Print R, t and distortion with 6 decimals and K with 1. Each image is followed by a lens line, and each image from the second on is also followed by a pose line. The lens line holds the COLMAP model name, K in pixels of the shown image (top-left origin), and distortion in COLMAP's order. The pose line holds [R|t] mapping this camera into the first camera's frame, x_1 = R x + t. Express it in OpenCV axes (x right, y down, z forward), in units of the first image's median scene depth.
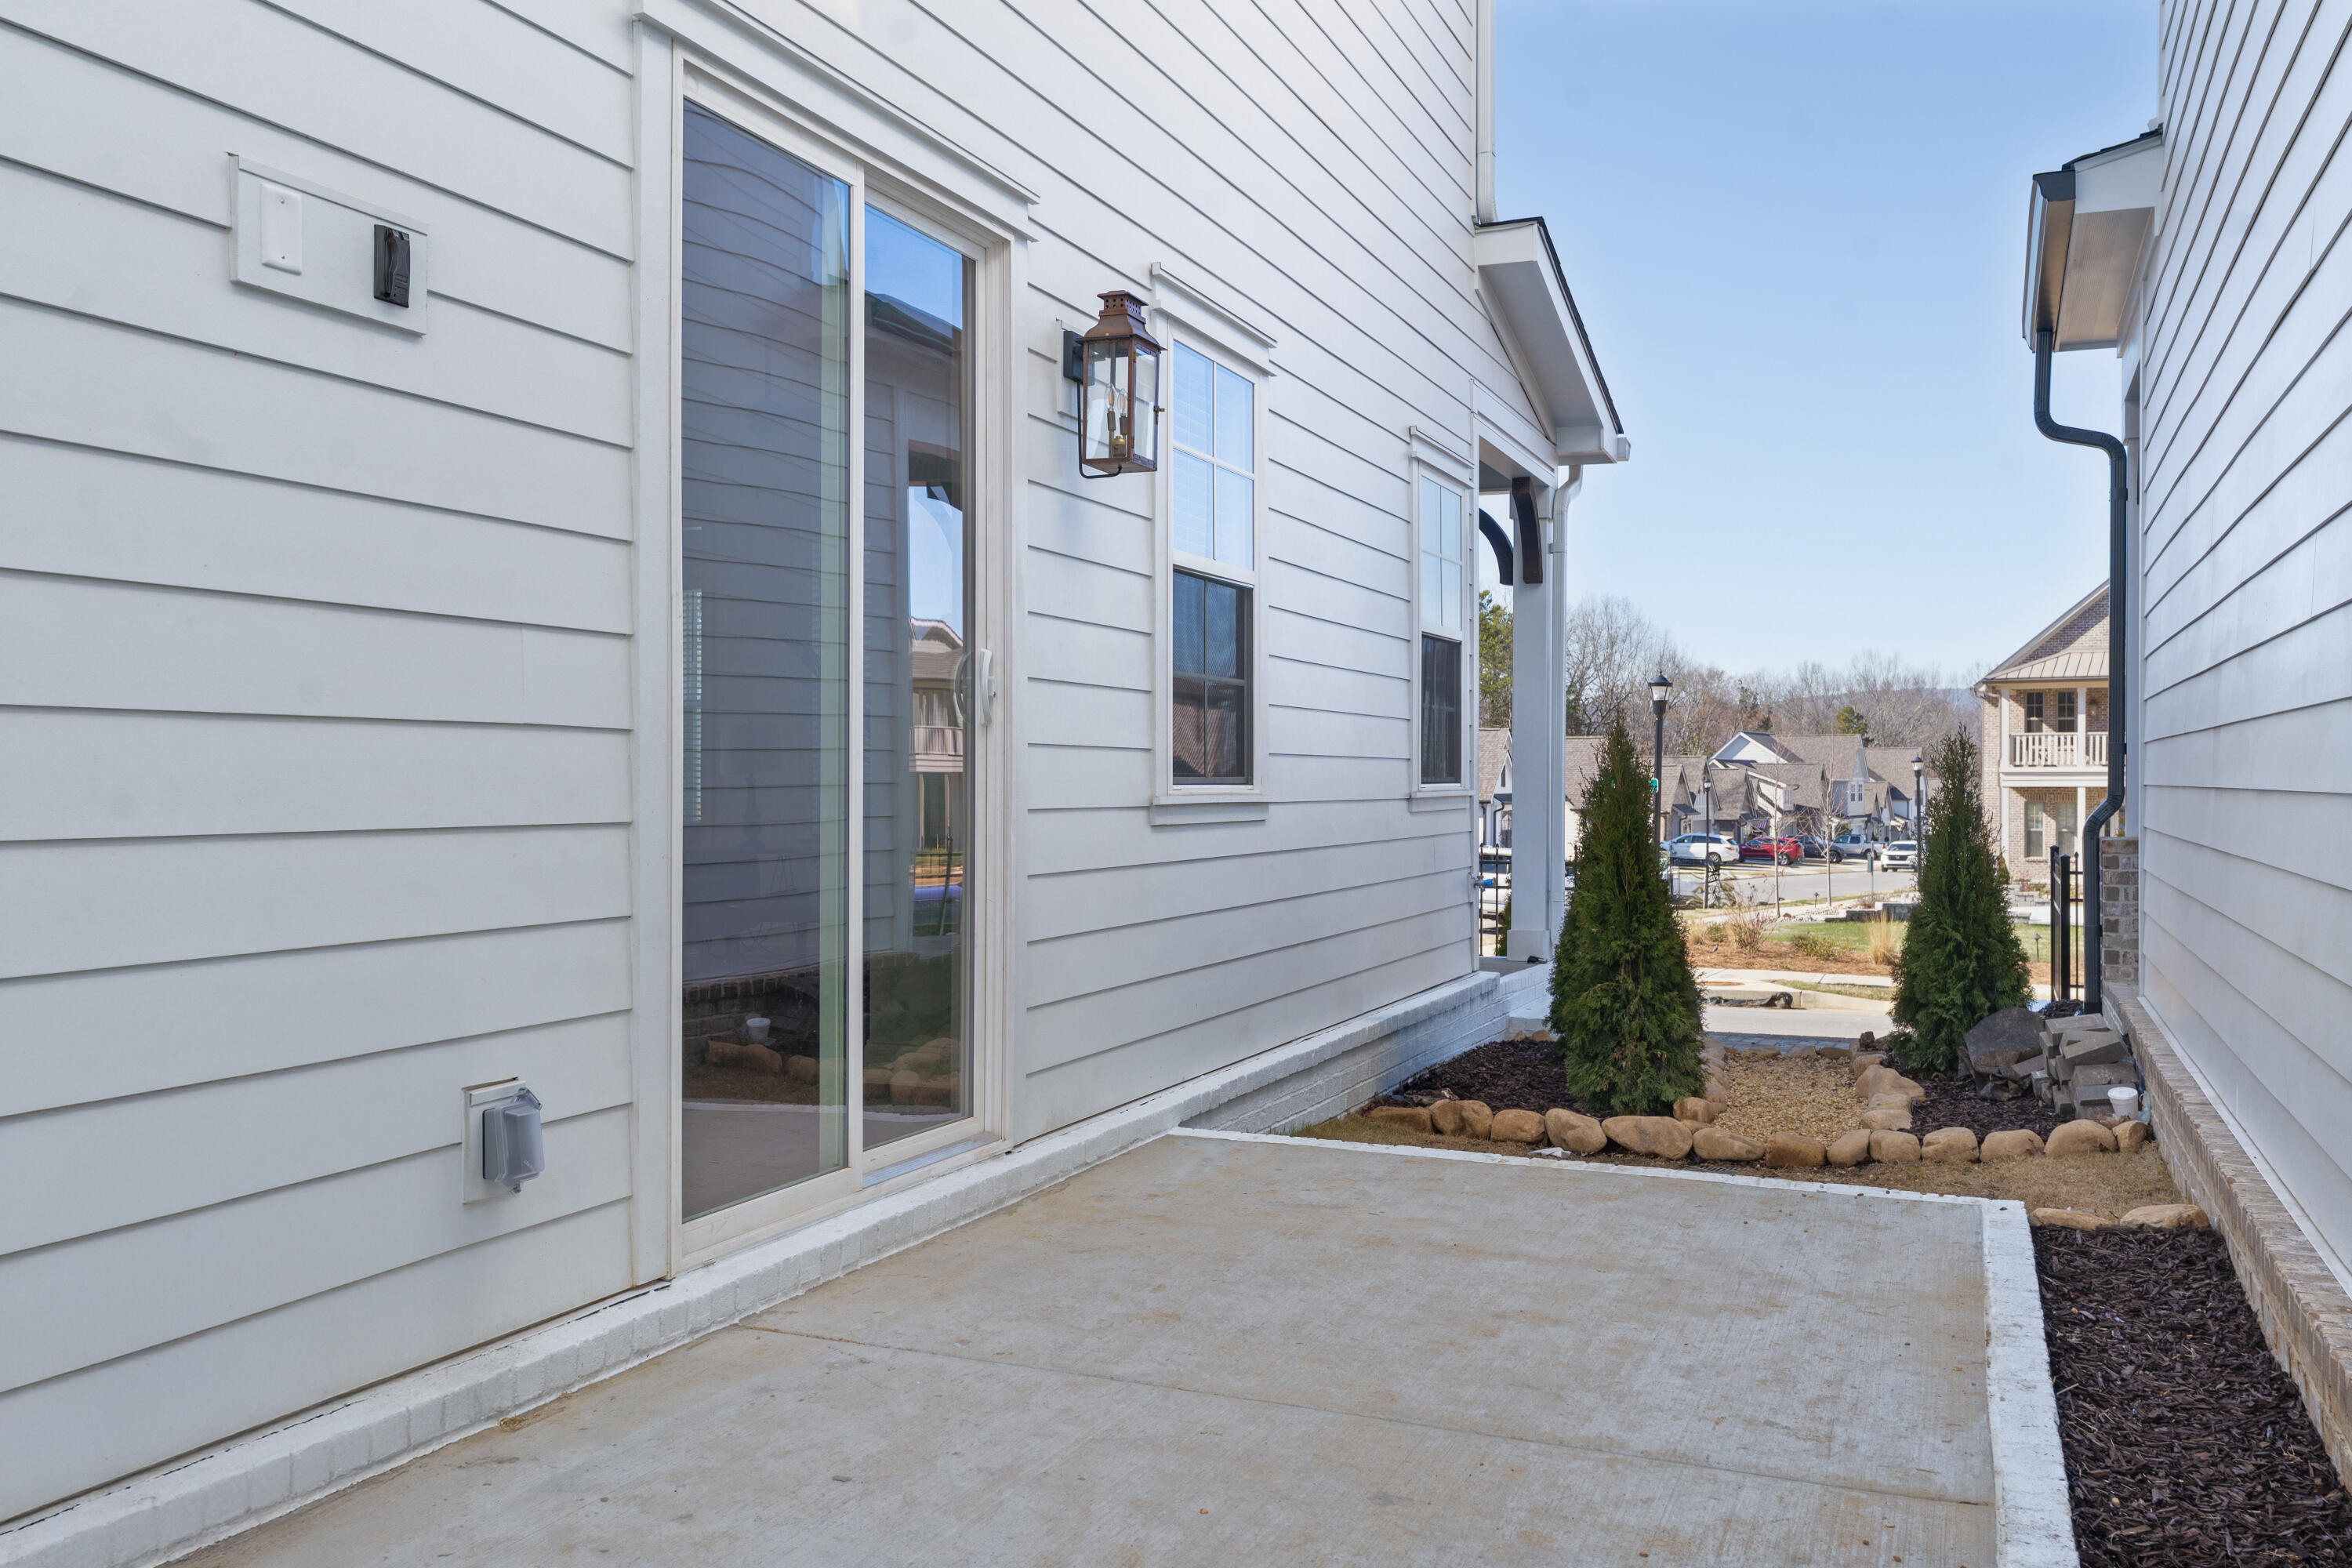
lens RADIAL K [[1872.5, 0, 1176.0], [0, 1872.5, 784.0], [0, 0, 1]] dist [-0.007231, -0.002820]
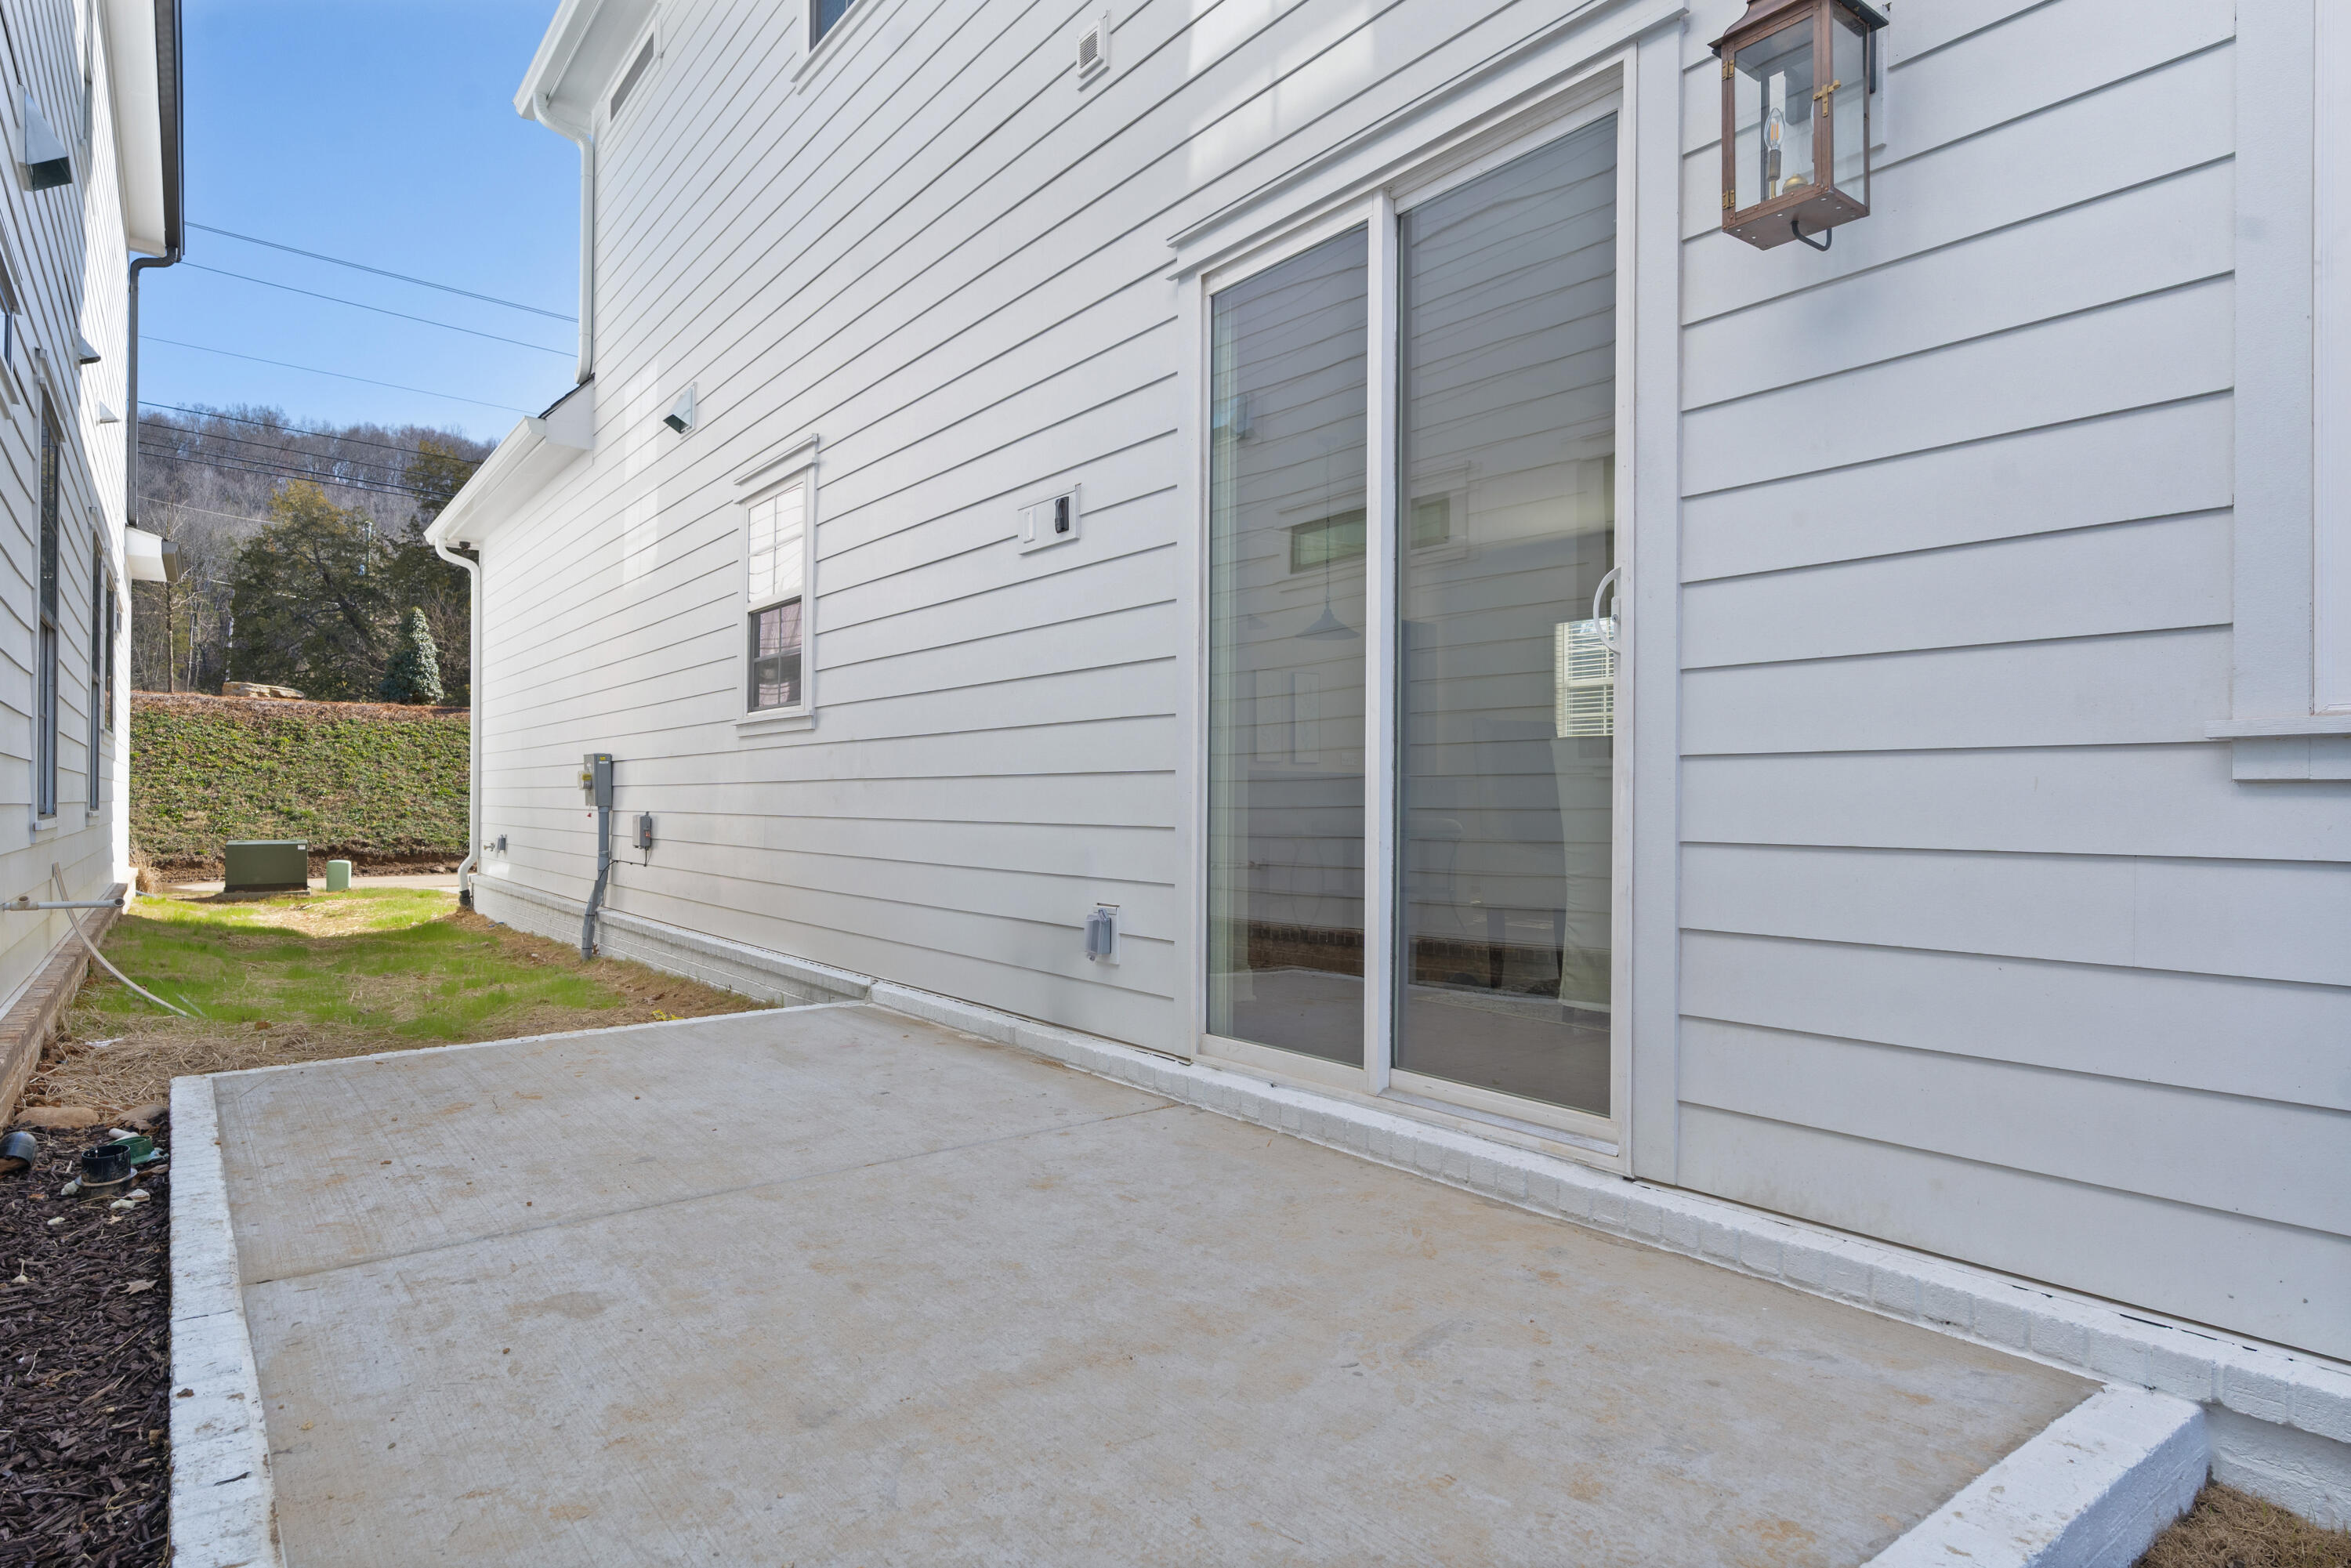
lens RADIAL K [[1321.0, 0, 1175.5], [0, 1321.0, 784.0], [0, 0, 1]] dist [-0.004612, 0.000776]
pose [[-0.495879, -0.013051, -0.868294, 0.760938], [-0.002450, 0.999904, -0.013630, 0.052113], [0.868388, -0.004632, -0.495863, 1.678764]]
